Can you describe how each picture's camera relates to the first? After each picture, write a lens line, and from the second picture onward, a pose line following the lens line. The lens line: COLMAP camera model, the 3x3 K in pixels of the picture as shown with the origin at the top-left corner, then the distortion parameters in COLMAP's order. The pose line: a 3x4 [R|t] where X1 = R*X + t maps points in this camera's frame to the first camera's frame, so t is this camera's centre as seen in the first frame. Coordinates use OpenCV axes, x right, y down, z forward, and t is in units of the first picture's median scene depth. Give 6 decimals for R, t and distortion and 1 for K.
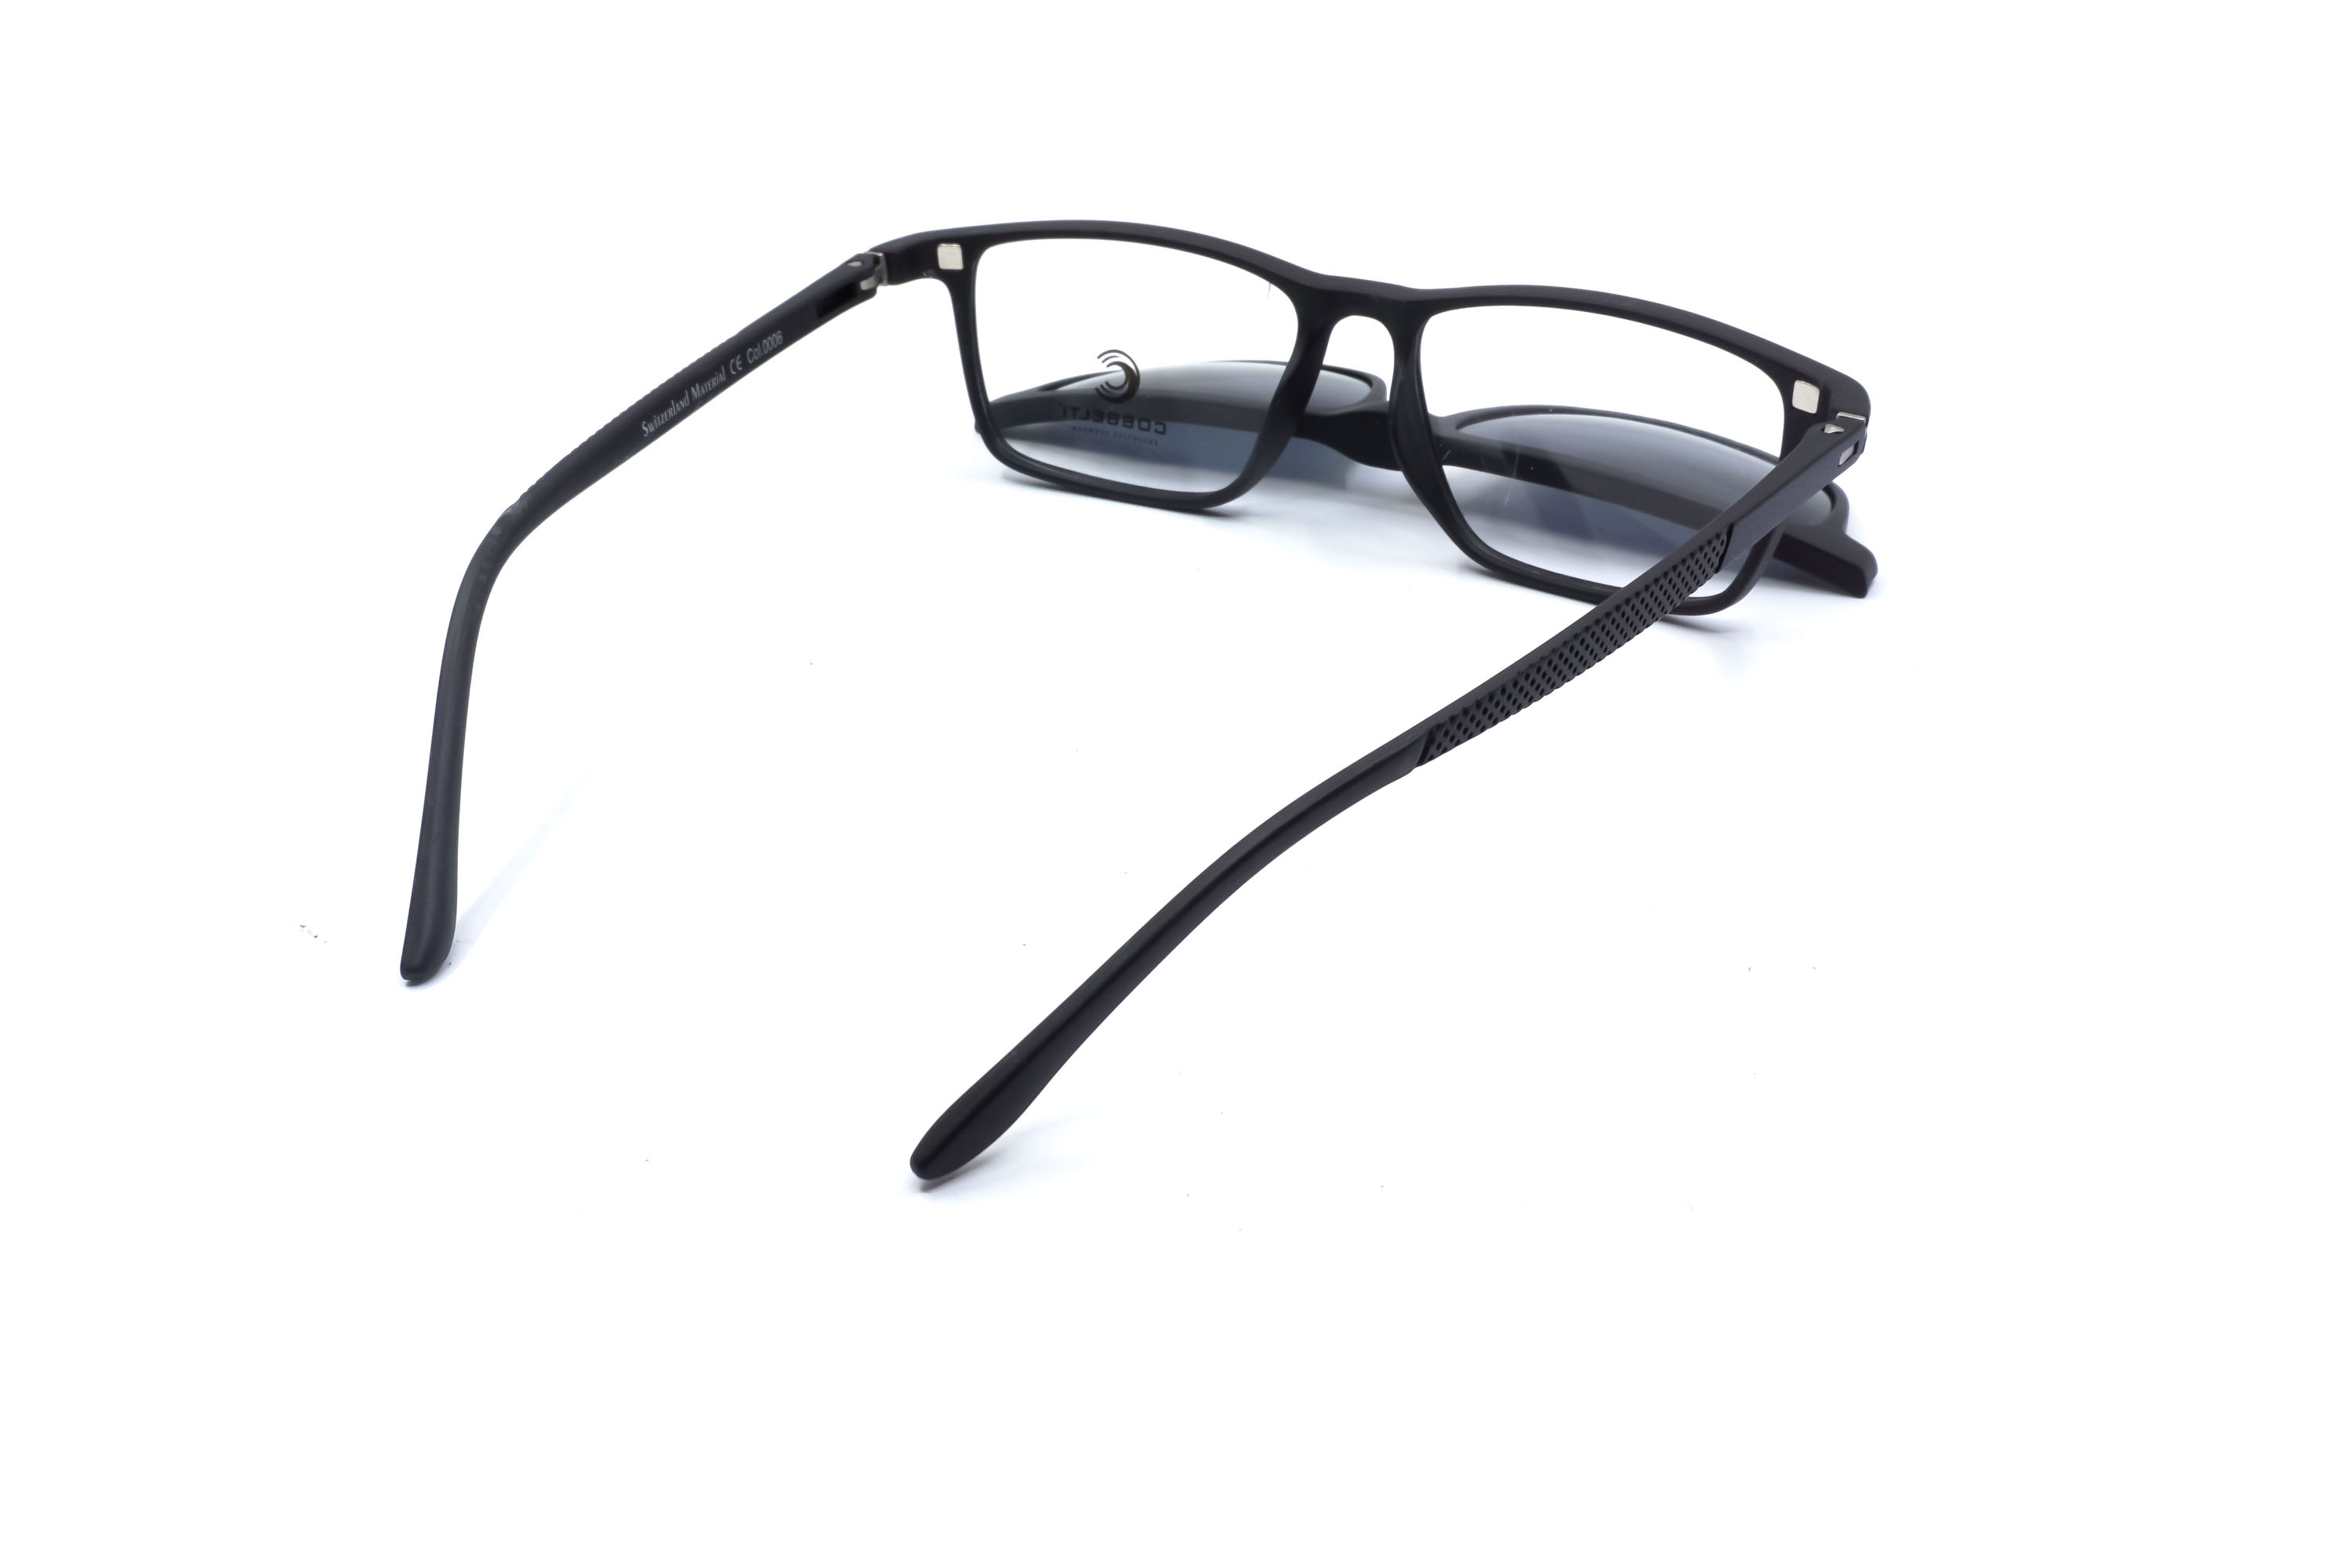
lens RADIAL K [[2303.2, 0, 1208.5], [0, 2303.2, 784.0], [0, 0, 1]] dist [0.014568, 0.003183]
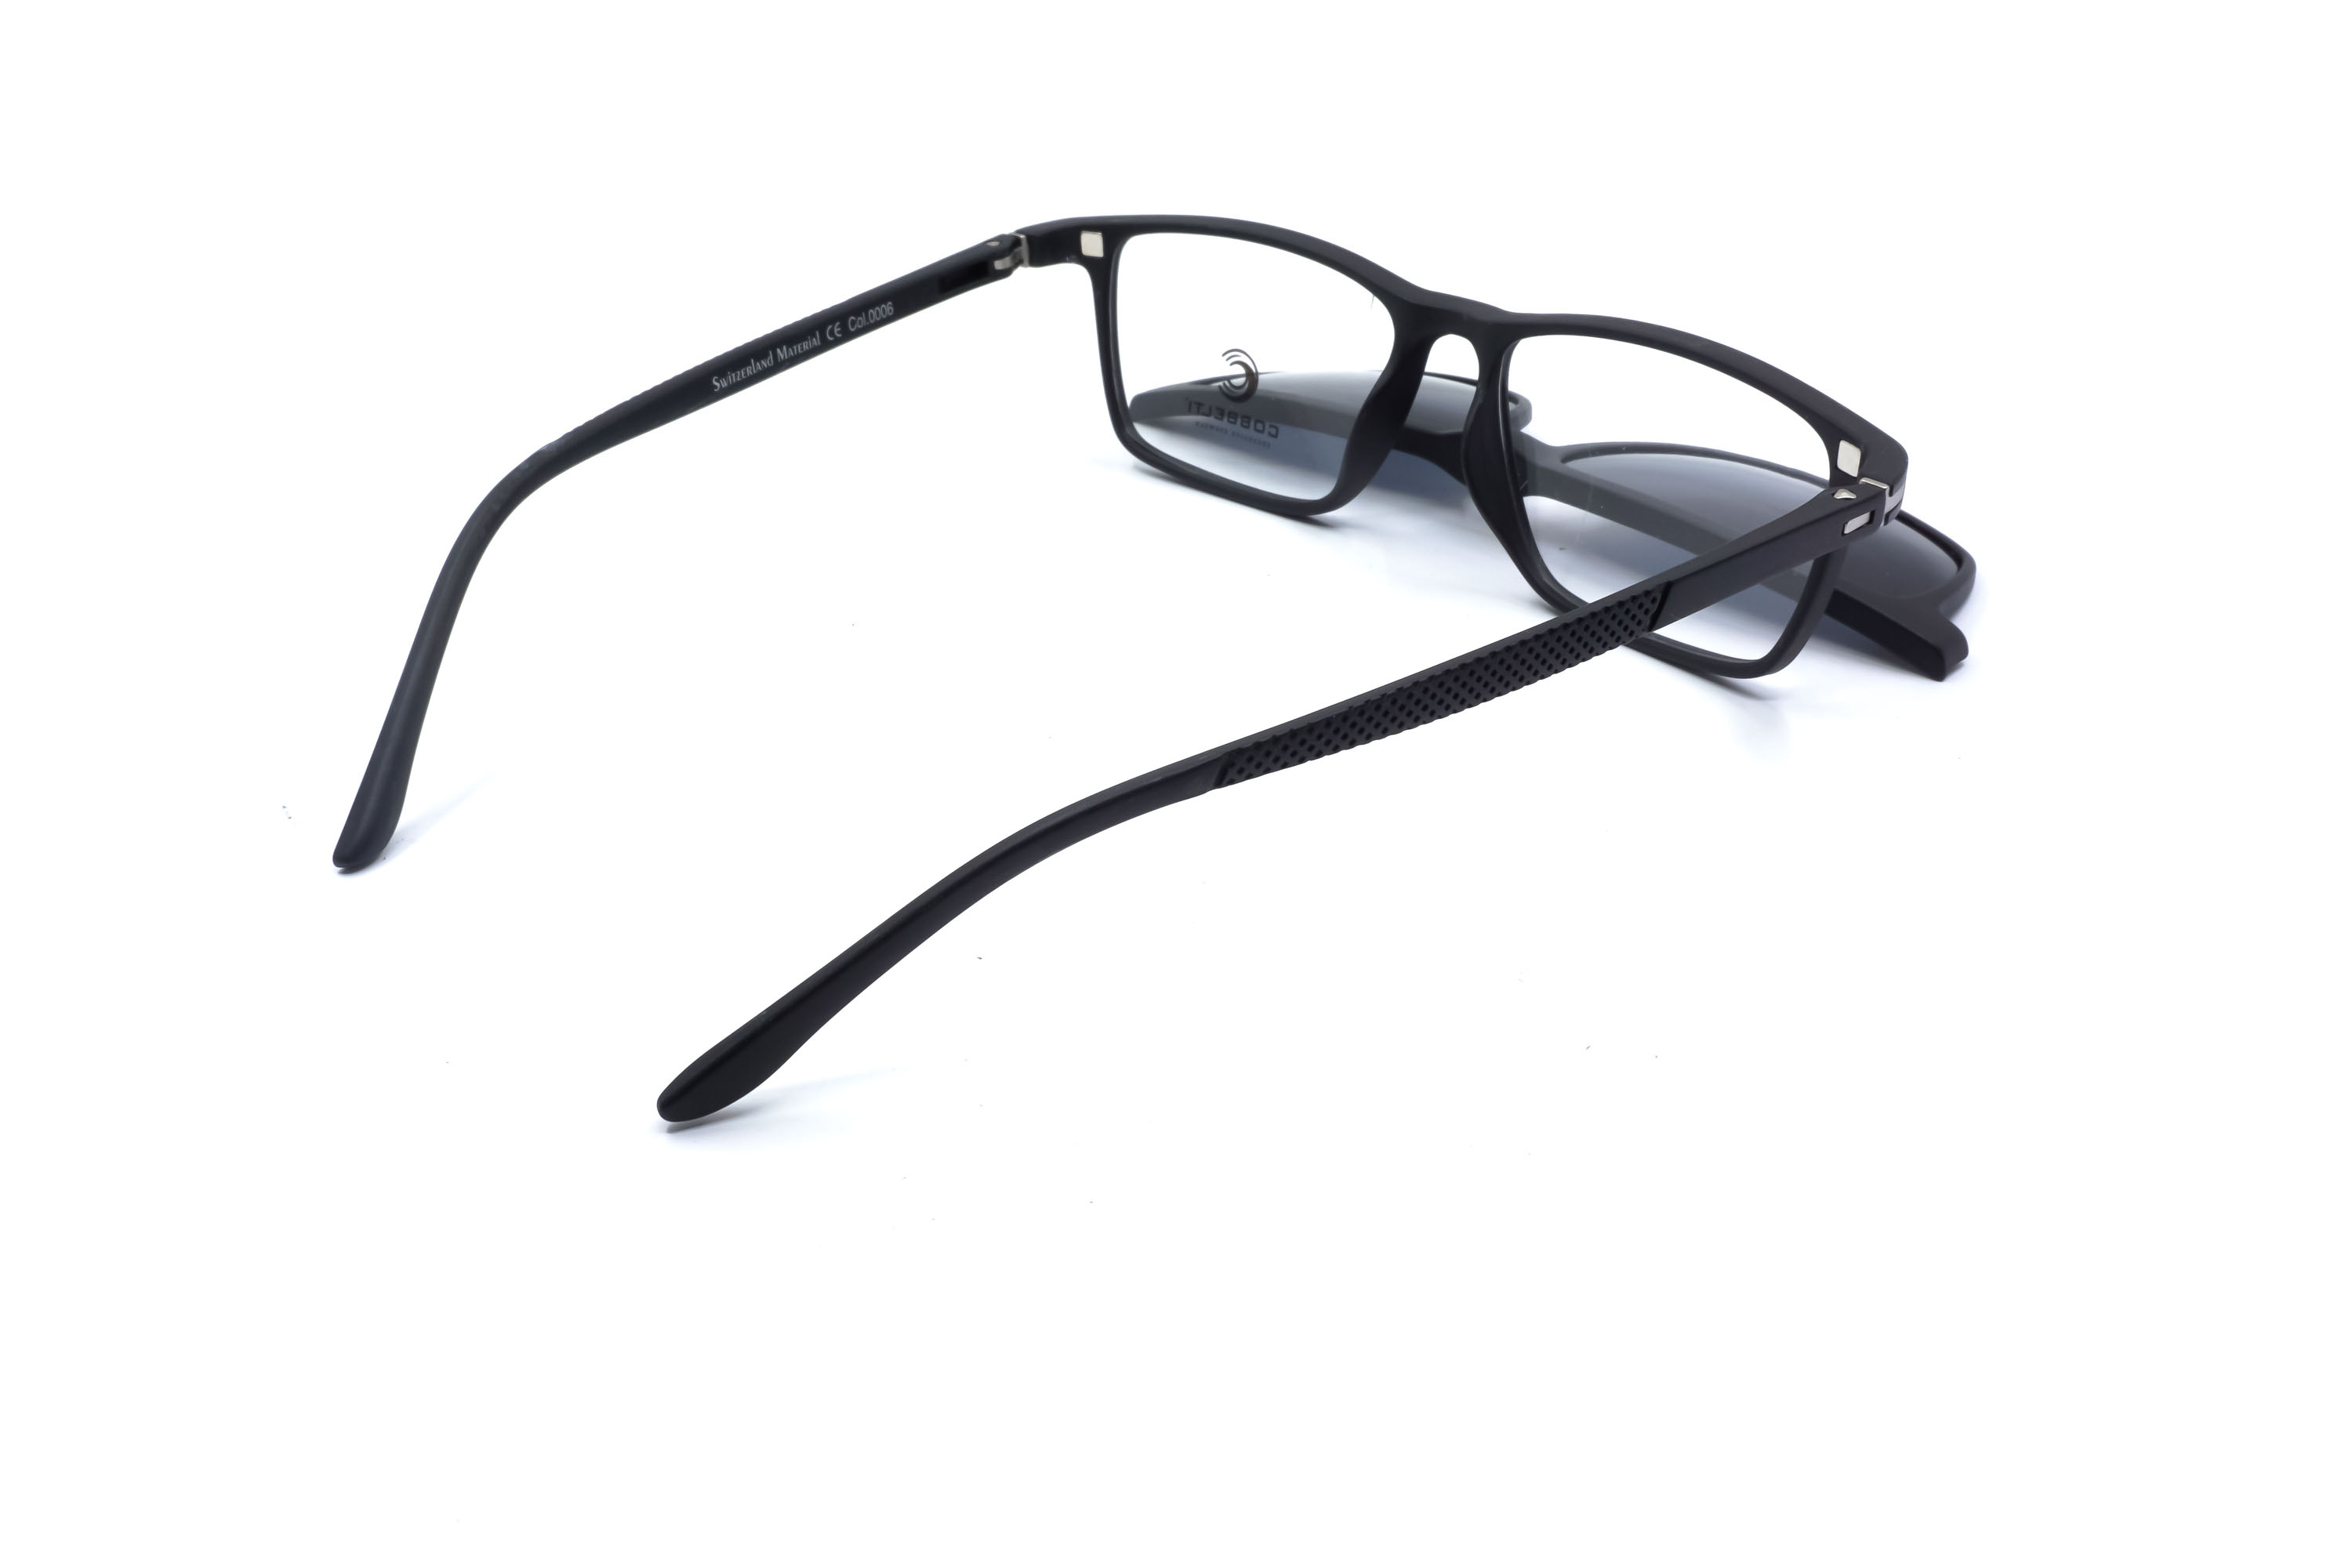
lens RADIAL K [[2303.2, 0, 1208.5], [0, 2303.2, 784.0], [0, 0, 1]] dist [0.014568, 0.003183]
pose [[0.960332, 0.129565, -0.246933, 0.221709], [-0.129263, 0.991456, 0.017506, -0.017942], [0.247091, 0.015108, 0.968875, 0.035068]]
